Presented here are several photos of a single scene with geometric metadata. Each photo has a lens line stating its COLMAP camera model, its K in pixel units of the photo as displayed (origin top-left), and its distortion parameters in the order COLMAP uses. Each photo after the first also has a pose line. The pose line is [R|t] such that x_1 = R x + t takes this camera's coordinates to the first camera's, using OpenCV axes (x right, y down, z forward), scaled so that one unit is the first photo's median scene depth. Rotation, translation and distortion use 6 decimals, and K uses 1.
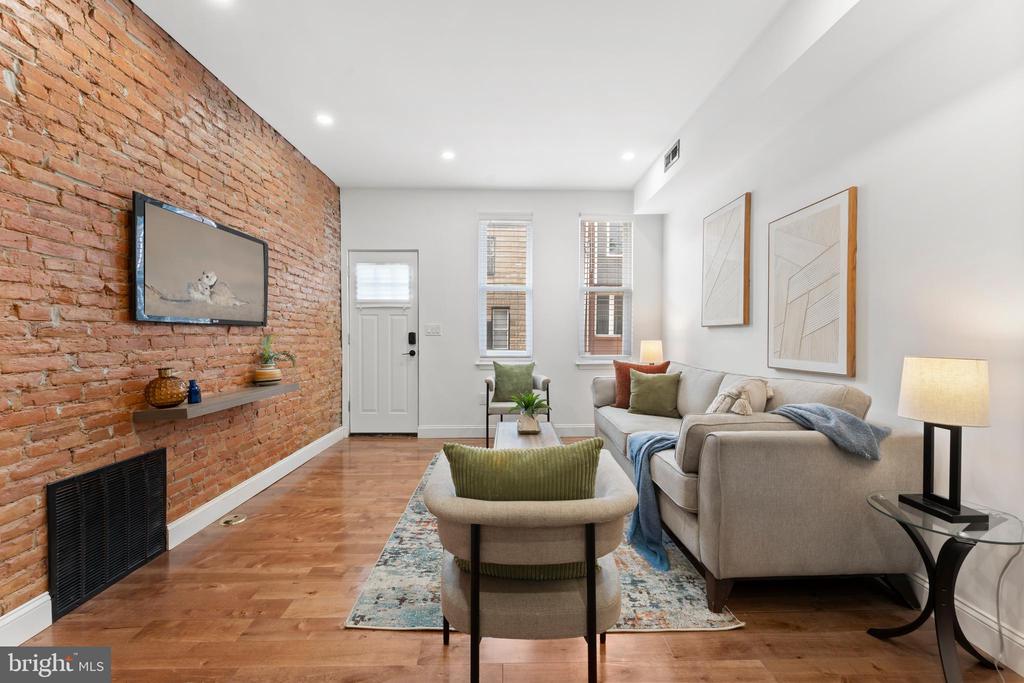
lens RADIAL K [[408.7, 0, 513.7], [0, 408.7, 344.0], [0, 0, 1]] dist [-0.001796, 0.000414]
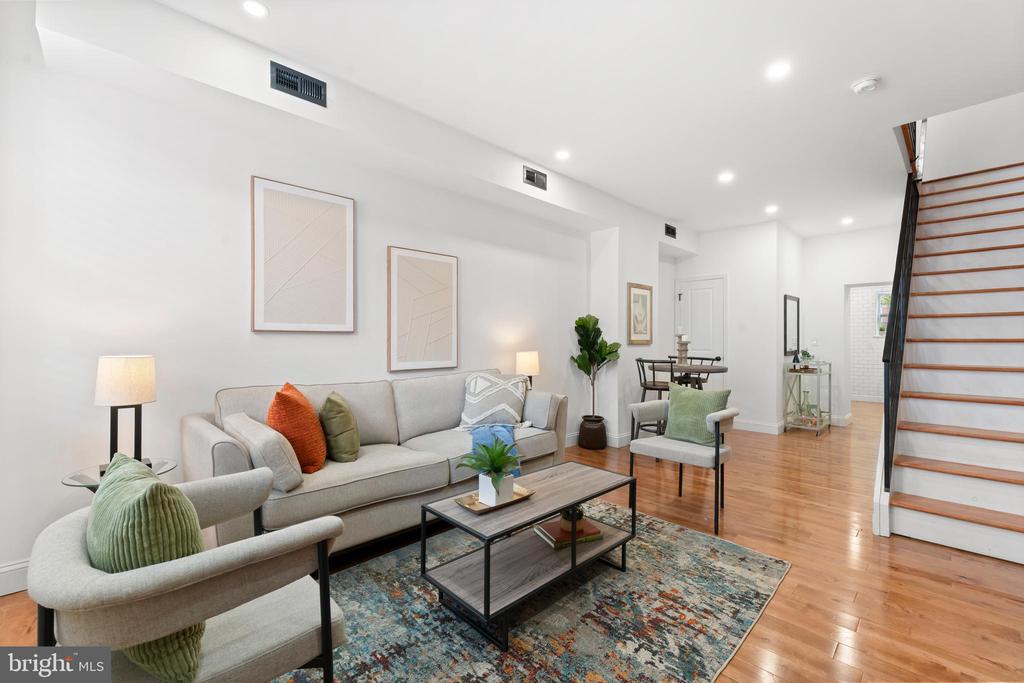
lens RADIAL K [[423.1, 0, 511.2], [0, 423.1, 341.3], [0, 0, 1]] dist [-0.000352, -0.000031]
pose [[-0.677405, -0.004868, 0.735594, -0.584813], [-0.001551, 0.999985, 0.005190, -0.035814], [-0.735609, 0.002375, -0.677402, 1.887932]]
